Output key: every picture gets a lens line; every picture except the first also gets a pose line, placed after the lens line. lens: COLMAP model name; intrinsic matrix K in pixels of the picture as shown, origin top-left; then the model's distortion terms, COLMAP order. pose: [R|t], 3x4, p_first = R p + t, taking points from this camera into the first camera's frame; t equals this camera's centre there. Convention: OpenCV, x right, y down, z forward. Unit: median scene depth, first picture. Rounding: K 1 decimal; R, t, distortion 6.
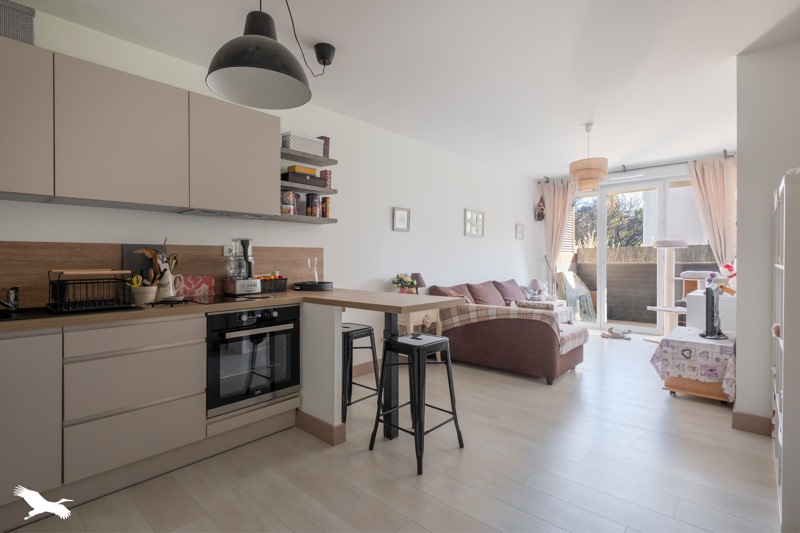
lens RADIAL K [[389.4, 0, 400.0], [0, 389.4, 266.5], [0, 0, 1]] dist [-0.000864, -0.000051]
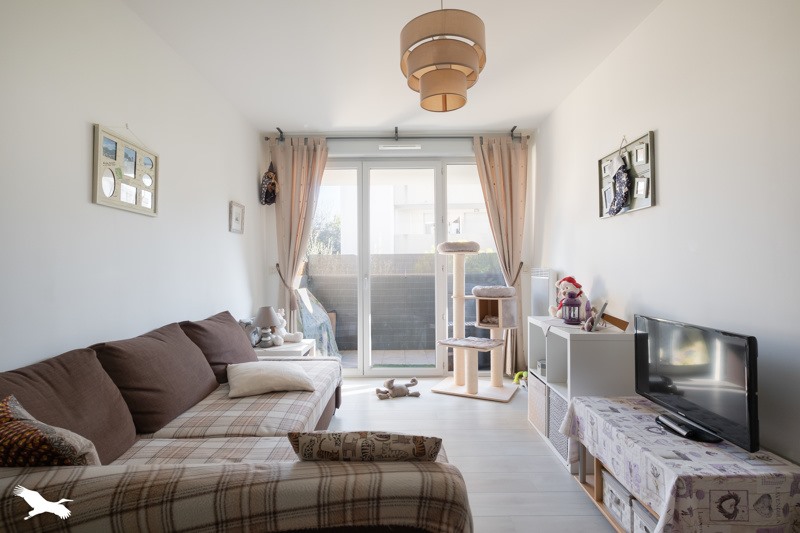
lens RADIAL K [[405.4, 0, 400.0], [0, 405.4, 266.5], [0, 0, 1]] dist [-0.000415, -0.000072]
pose [[0.736760, 0.002580, 0.676149, 0.170837], [0.015362, 0.999671, -0.020554, -0.016097], [-0.675979, 0.025530, 0.736478, 0.763519]]
